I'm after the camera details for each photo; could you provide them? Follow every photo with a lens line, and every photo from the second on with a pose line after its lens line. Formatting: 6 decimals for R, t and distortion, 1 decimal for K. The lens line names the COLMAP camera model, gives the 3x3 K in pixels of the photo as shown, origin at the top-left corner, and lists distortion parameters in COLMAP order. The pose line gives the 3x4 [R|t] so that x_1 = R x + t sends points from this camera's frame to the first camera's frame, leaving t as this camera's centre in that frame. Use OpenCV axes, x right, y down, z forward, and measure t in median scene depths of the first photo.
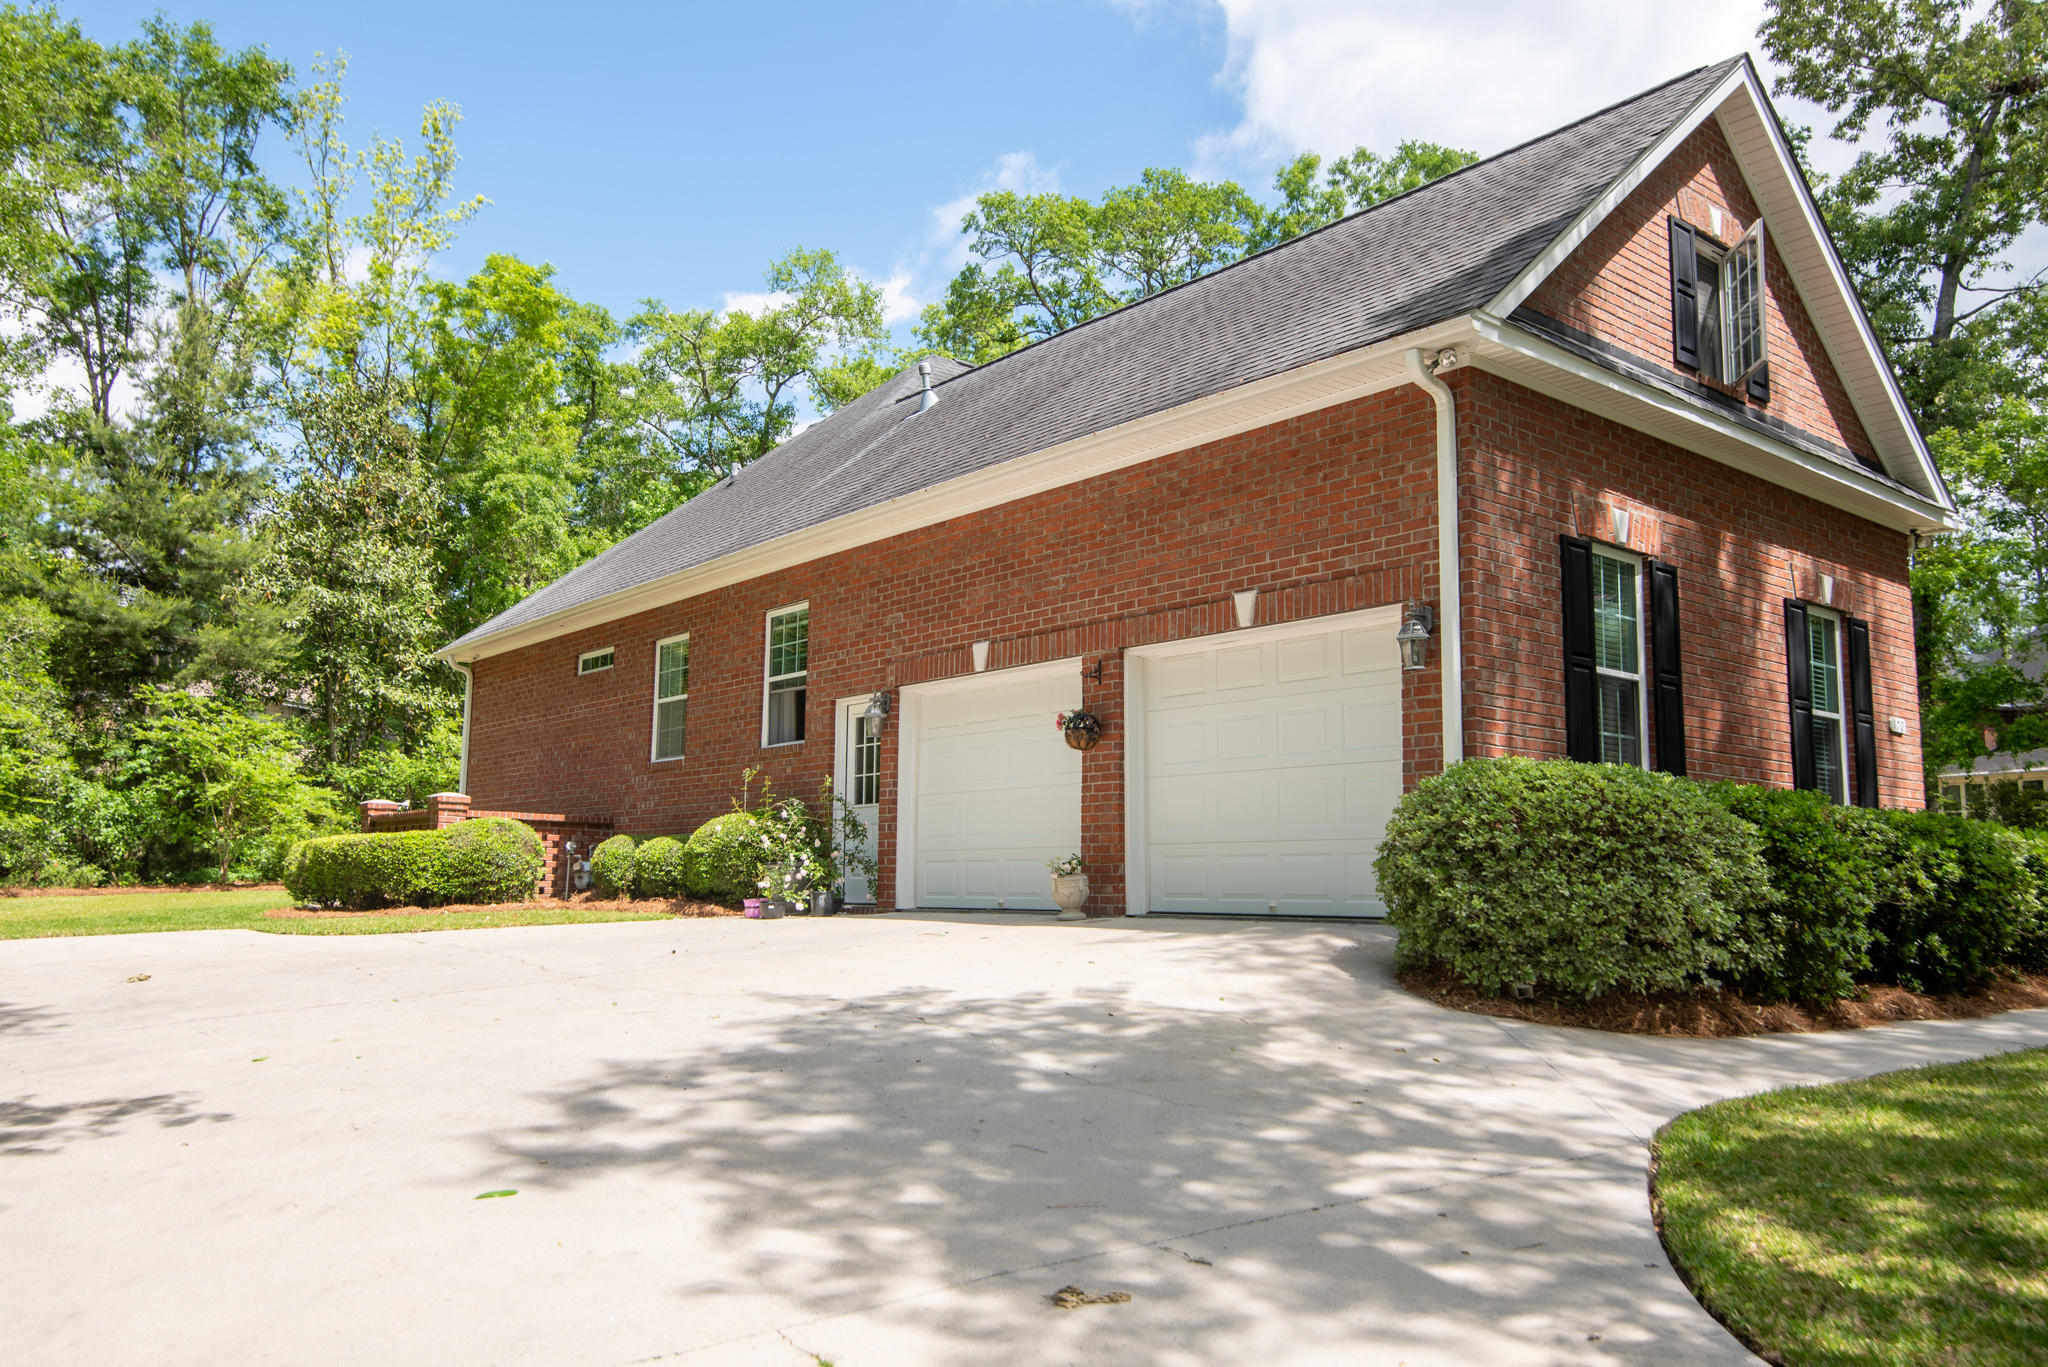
lens RADIAL K [[1559.0, 0, 1024.0], [0, 1559.0, 683.5], [0, 0, 1]] dist [0.003610, -0.006178]
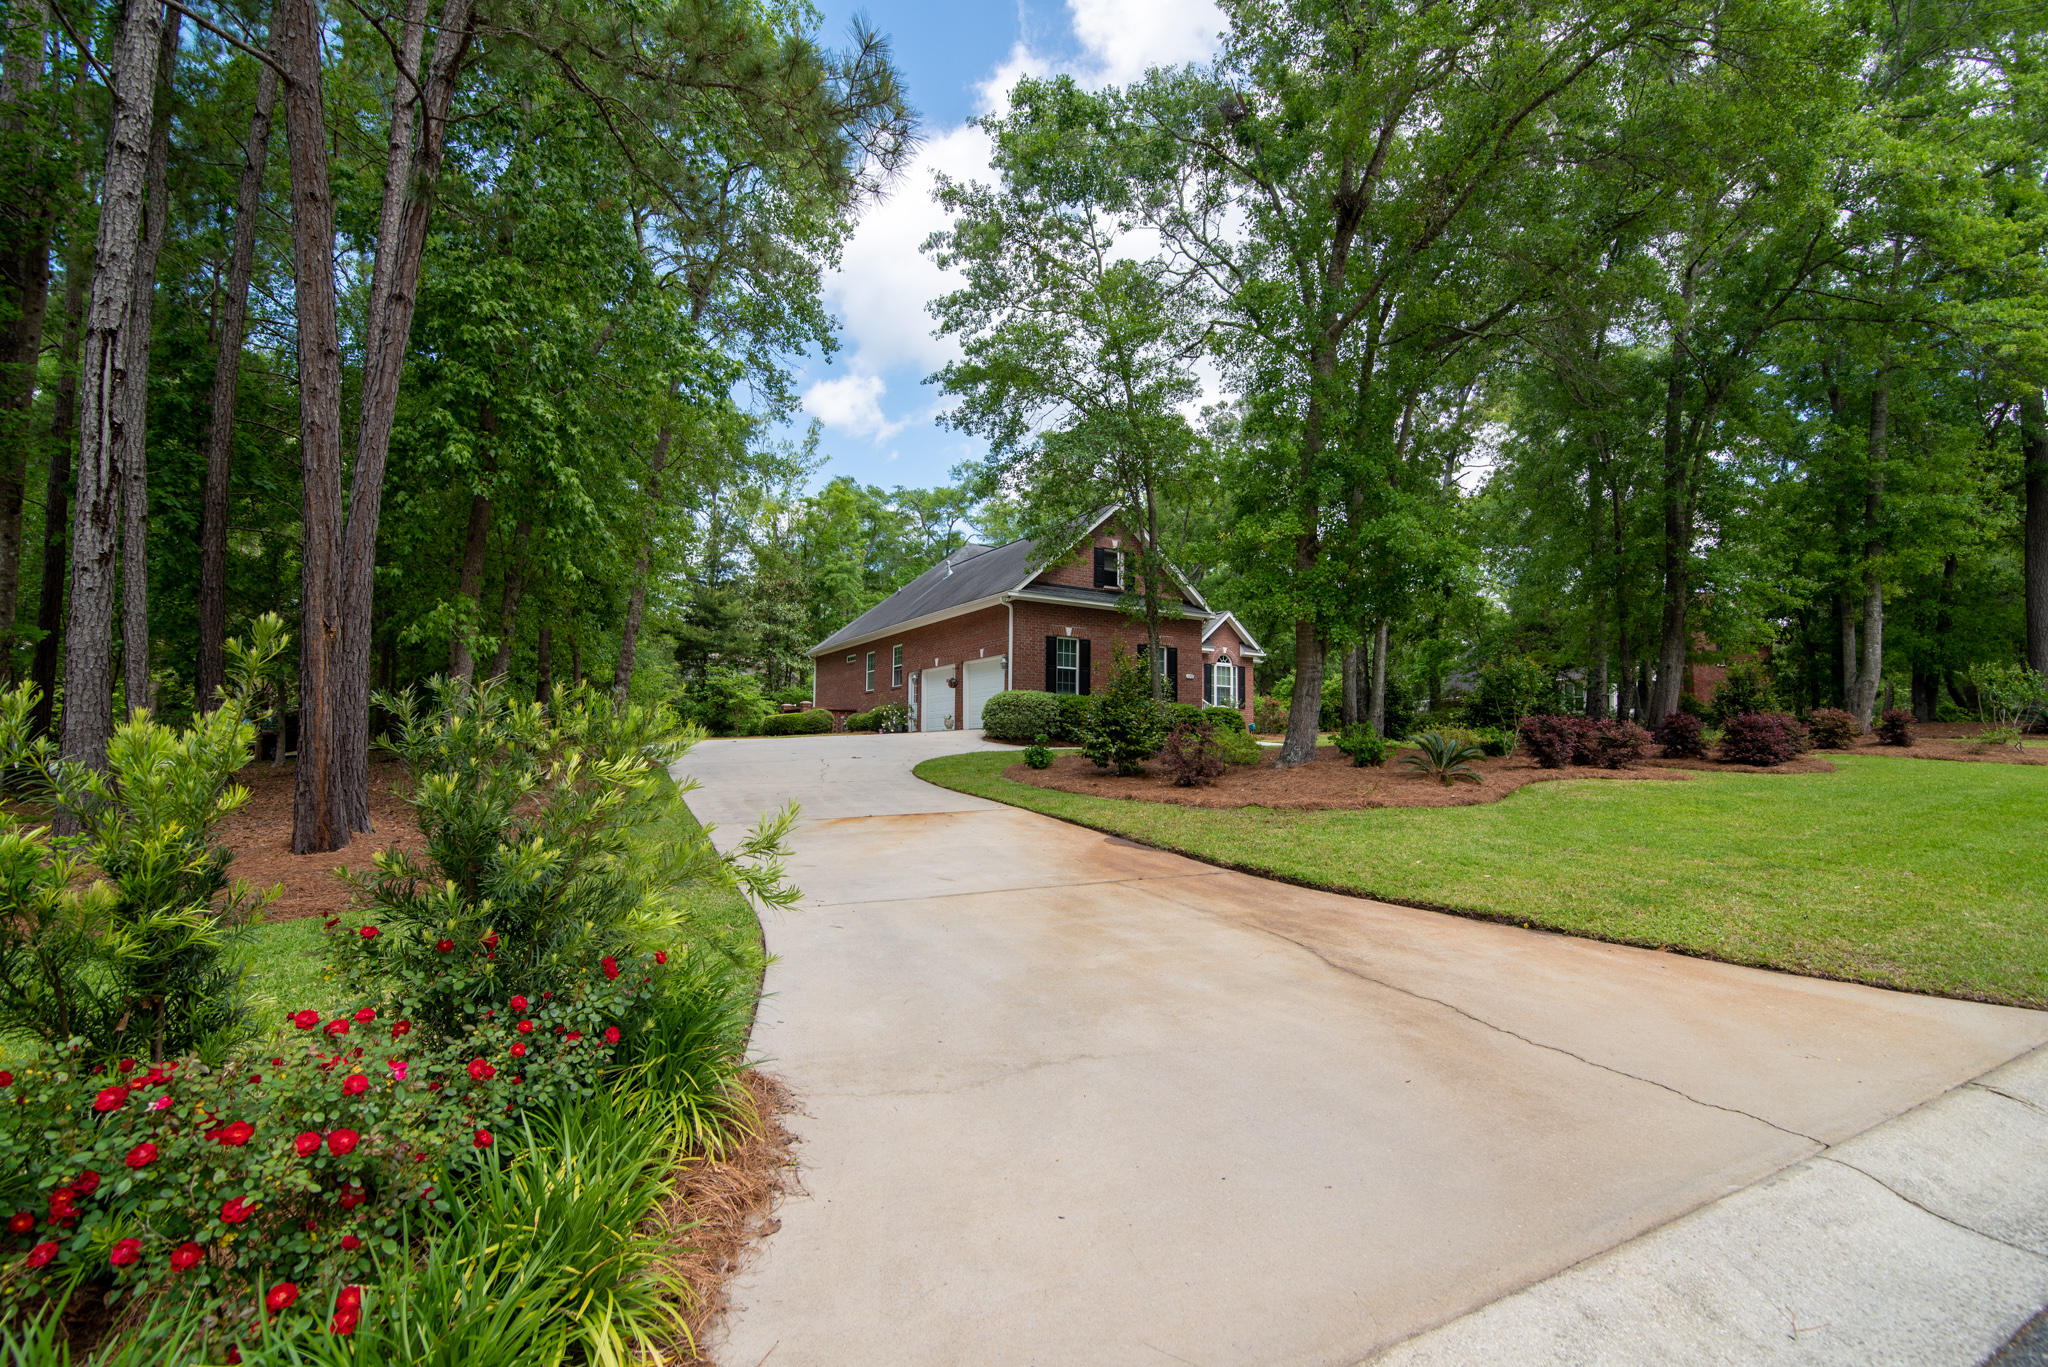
lens RADIAL K [[945.2, 0, 1021.4], [0, 945.2, 685.4], [0, 0, 1]] dist [-0.023219, 0.002169]
pose [[0.987288, -0.014125, -0.158312, 0.421329], [0.022447, 0.998451, 0.050907, -0.057526], [0.157348, -0.053814, 0.986076, -0.946657]]
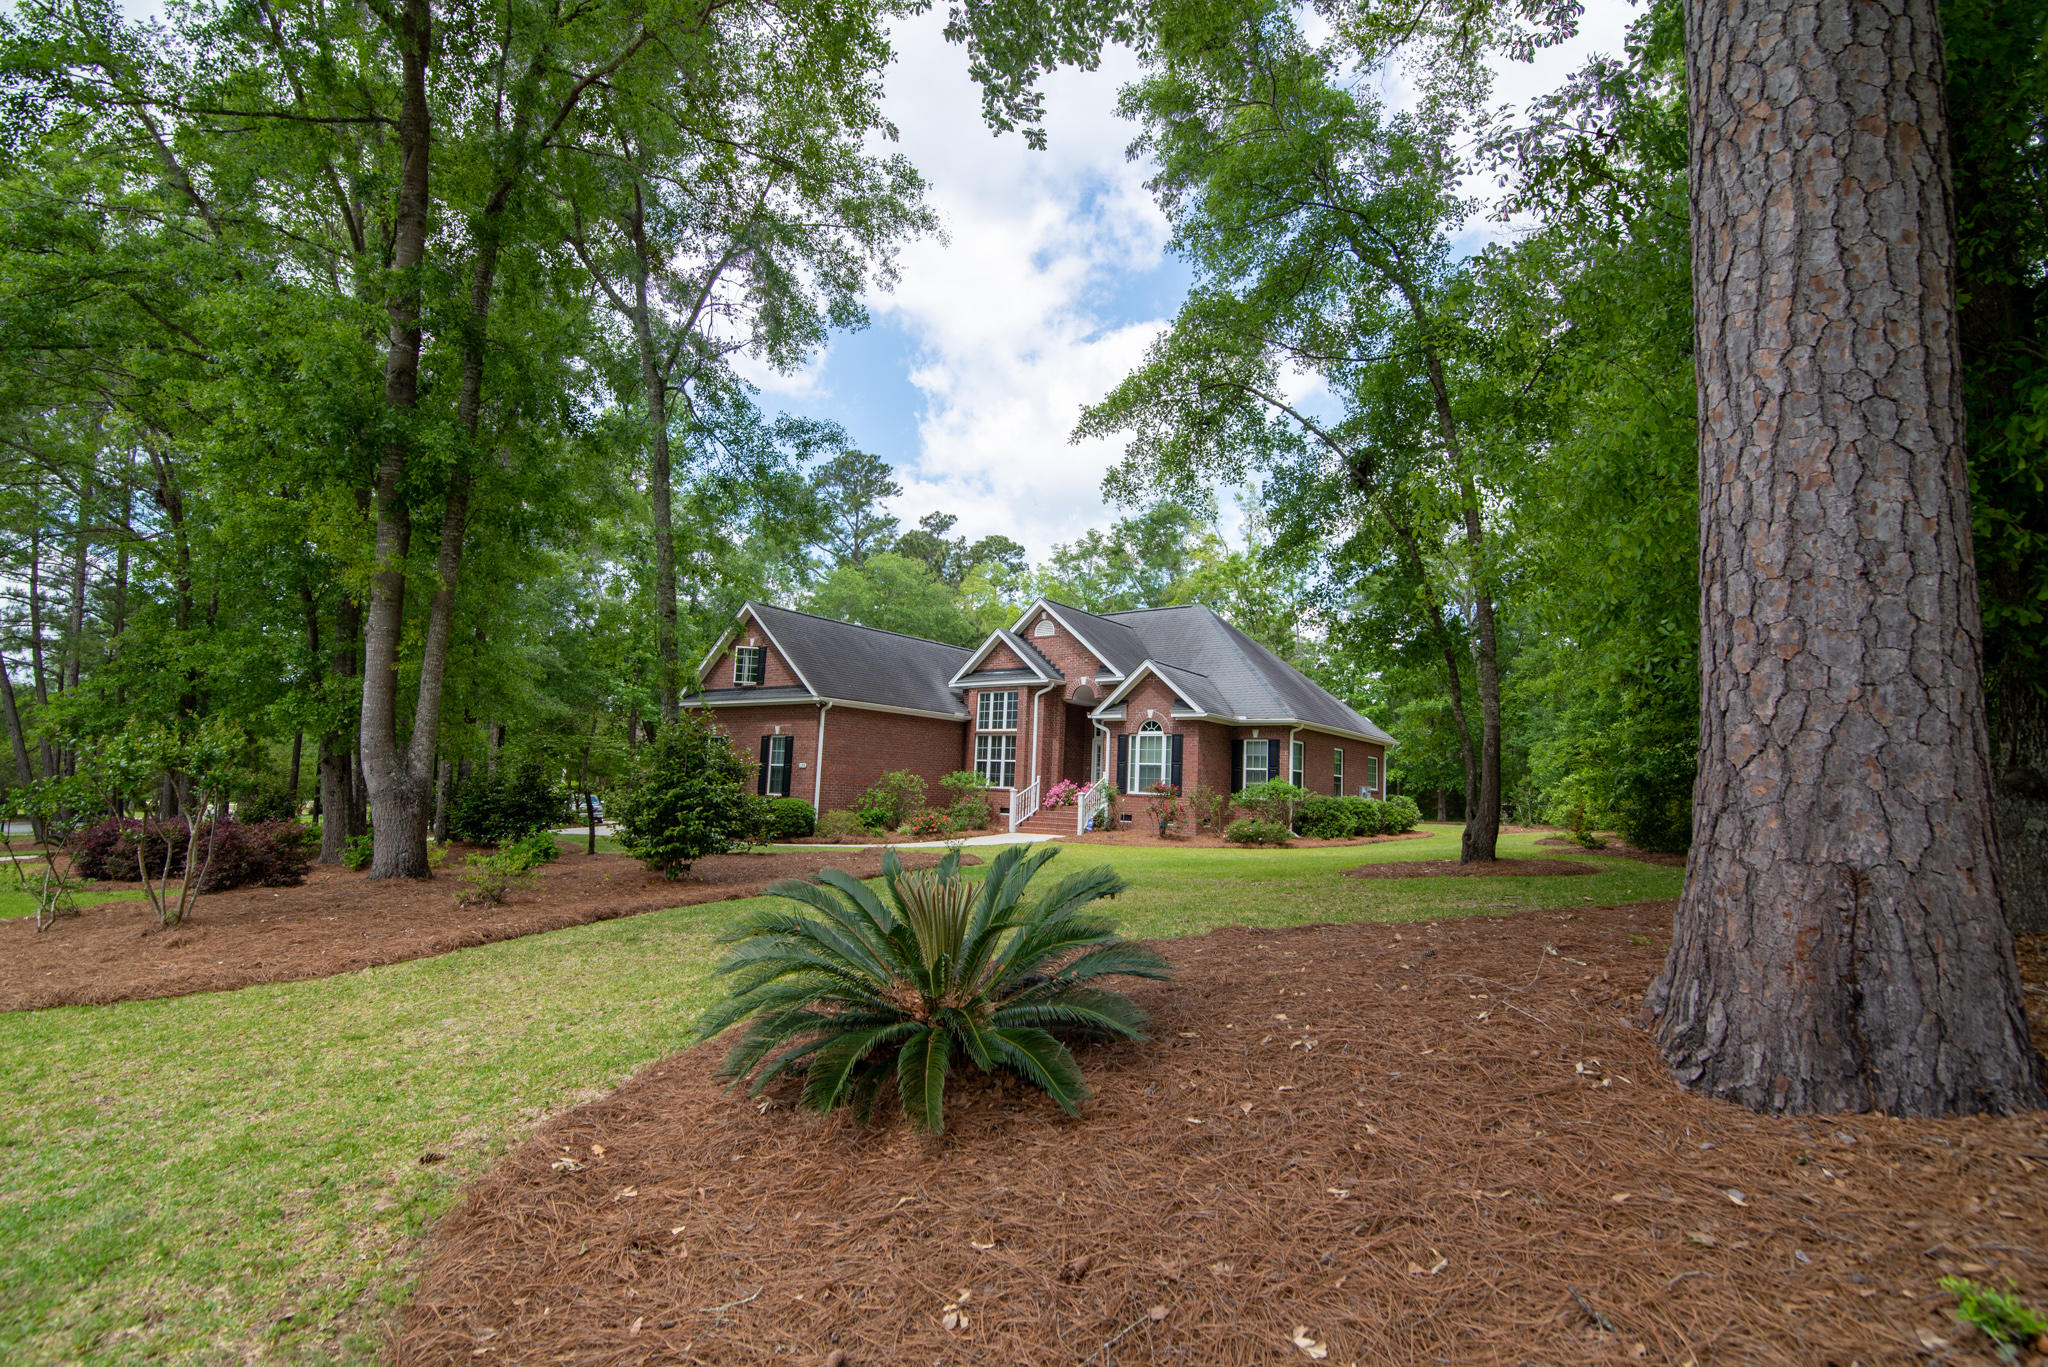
lens RADIAL K [[945.2, 0, 1021.4], [0, 945.2, 685.4], [0, 0, 1]] dist [-0.023219, 0.002169]
pose [[0.214003, -0.116083, -0.969911, 2.107822], [0.090710, 0.990985, -0.098590, 0.078462], [0.972612, -0.066882, 0.222604, 0.822227]]
